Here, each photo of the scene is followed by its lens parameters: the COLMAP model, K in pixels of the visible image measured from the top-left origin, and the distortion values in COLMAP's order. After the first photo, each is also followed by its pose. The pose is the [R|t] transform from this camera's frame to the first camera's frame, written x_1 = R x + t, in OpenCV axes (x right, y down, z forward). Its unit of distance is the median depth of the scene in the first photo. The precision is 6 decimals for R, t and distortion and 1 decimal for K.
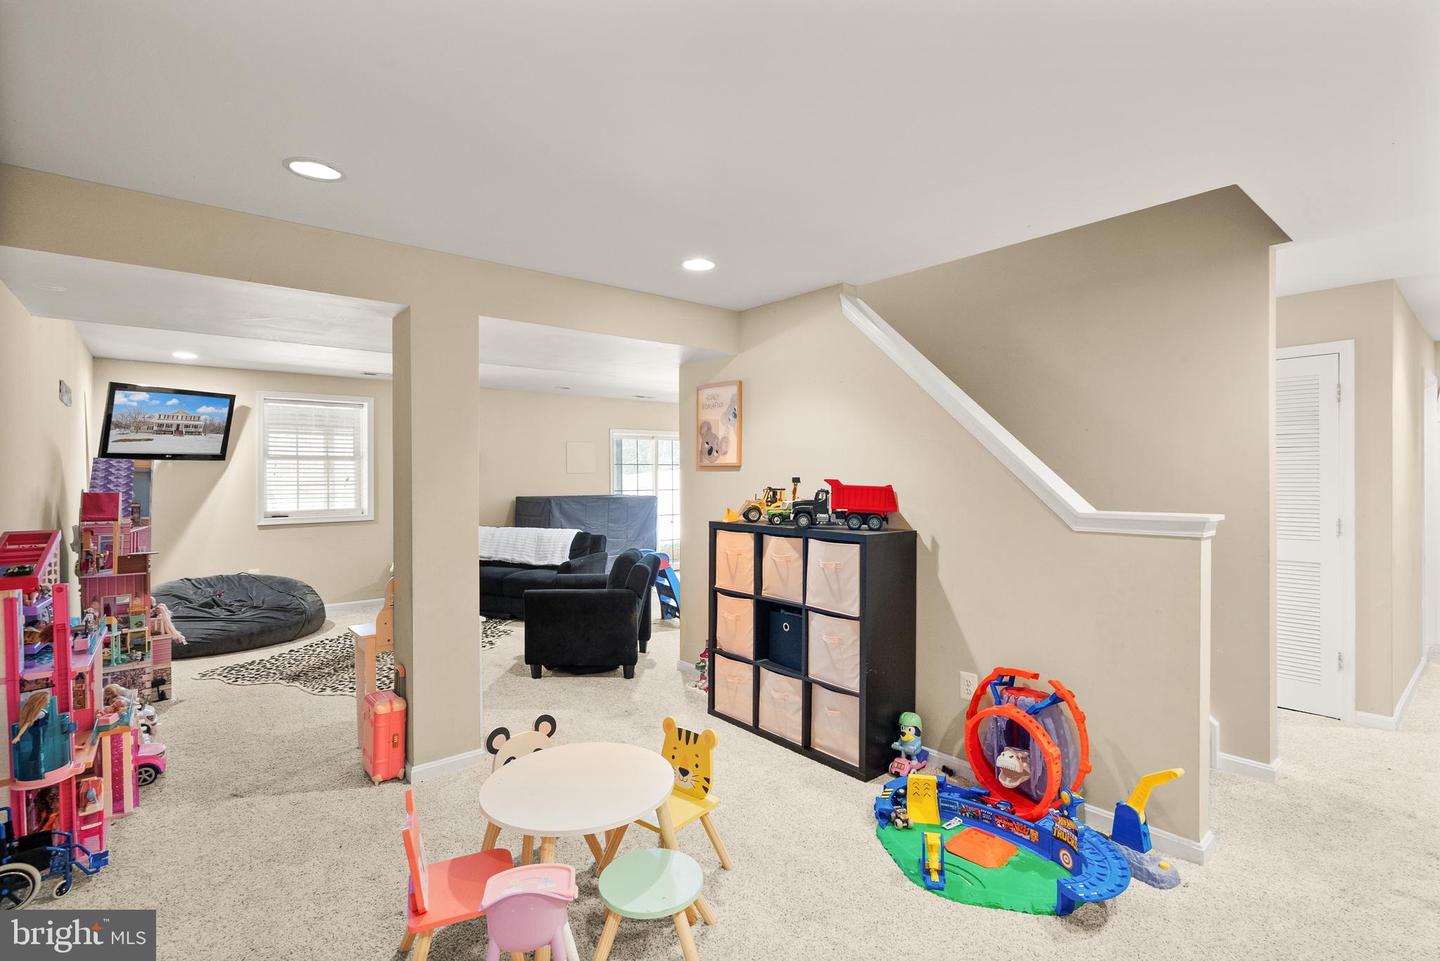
lens RADIAL K [[681.3, 0, 705.9], [0, 681.3, 479.4], [0, 0, 1]] dist [-0.000644, -0.000155]
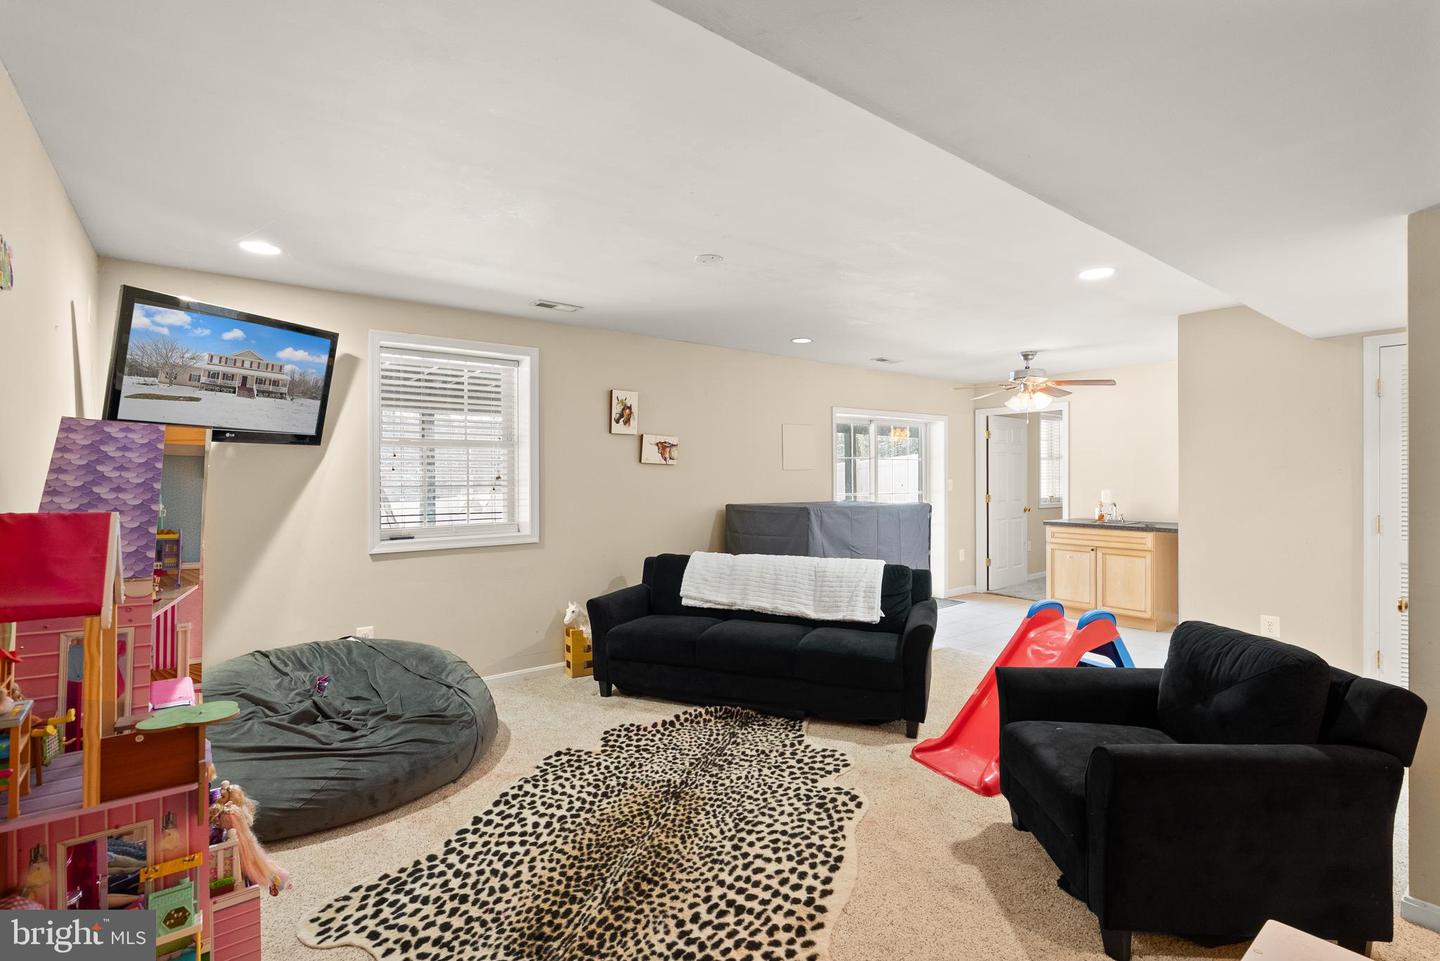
lens RADIAL K [[681.3, 0, 705.9], [0, 681.3, 479.4], [0, 0, 1]] dist [-0.000644, -0.000155]
pose [[0.999280, -0.001745, -0.037906, -0.375461], [0.001687, 0.999997, -0.001550, 0.003394], [0.037909, 0.001485, 0.999280, 0.453354]]
